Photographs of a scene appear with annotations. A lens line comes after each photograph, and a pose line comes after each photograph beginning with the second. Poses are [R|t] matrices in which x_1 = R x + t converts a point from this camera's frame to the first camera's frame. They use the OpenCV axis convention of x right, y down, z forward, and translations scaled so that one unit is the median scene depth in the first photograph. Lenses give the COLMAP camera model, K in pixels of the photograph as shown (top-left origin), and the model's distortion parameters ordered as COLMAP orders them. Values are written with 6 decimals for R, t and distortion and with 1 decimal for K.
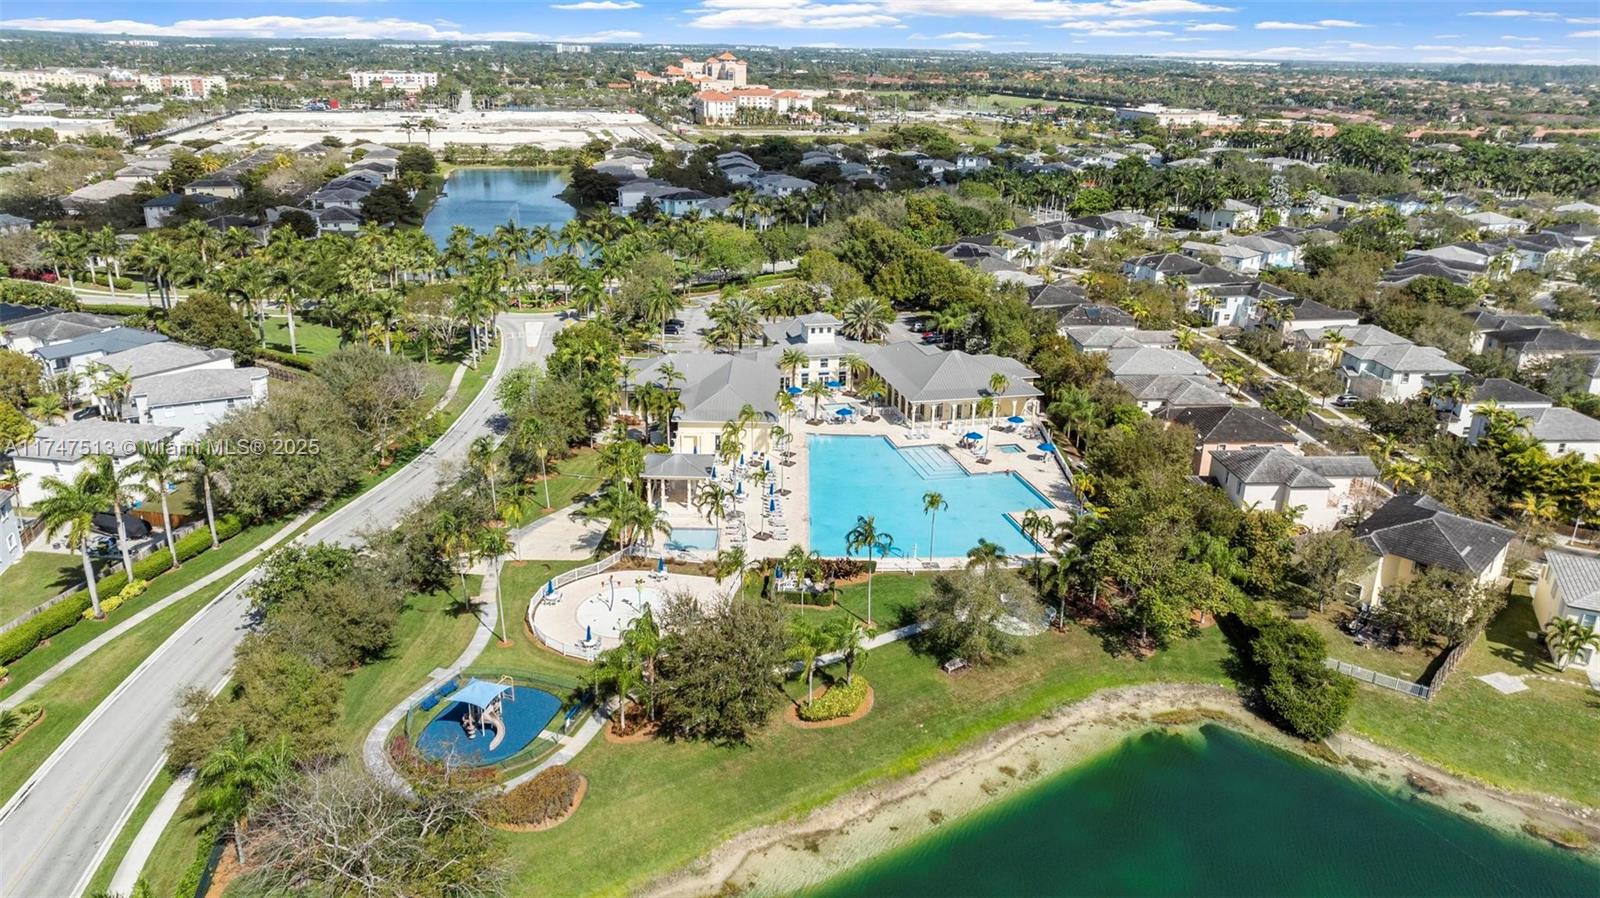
lens RADIAL K [[1120.0, 0, 800.0], [0, 1120.0, 449.0], [0, 0, 1]] dist [-0.051258, 0.042539]
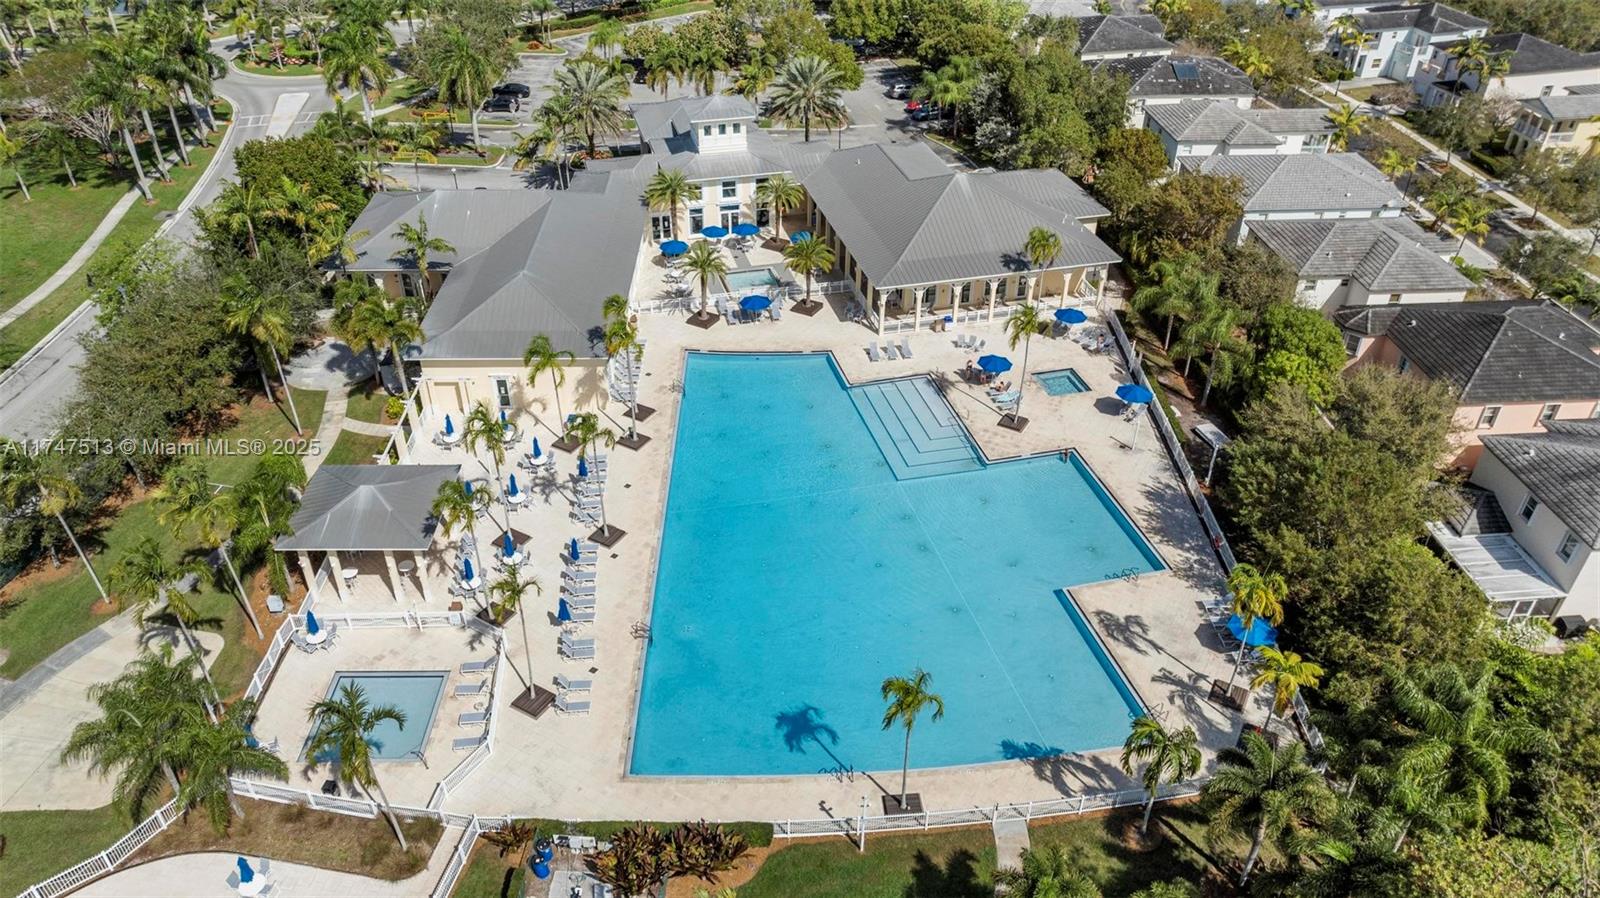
lens RADIAL K [[1120.0, 0, 800.0], [0, 1120.0, 449.0], [0, 0, 1]] dist [-0.051258, 0.042539]
pose [[0.999829, -0.017734, 0.005323, 0.052491], [0.015732, 0.965244, 0.260877, -0.097329], [-0.009765, -0.260748, 0.965357, 0.420159]]
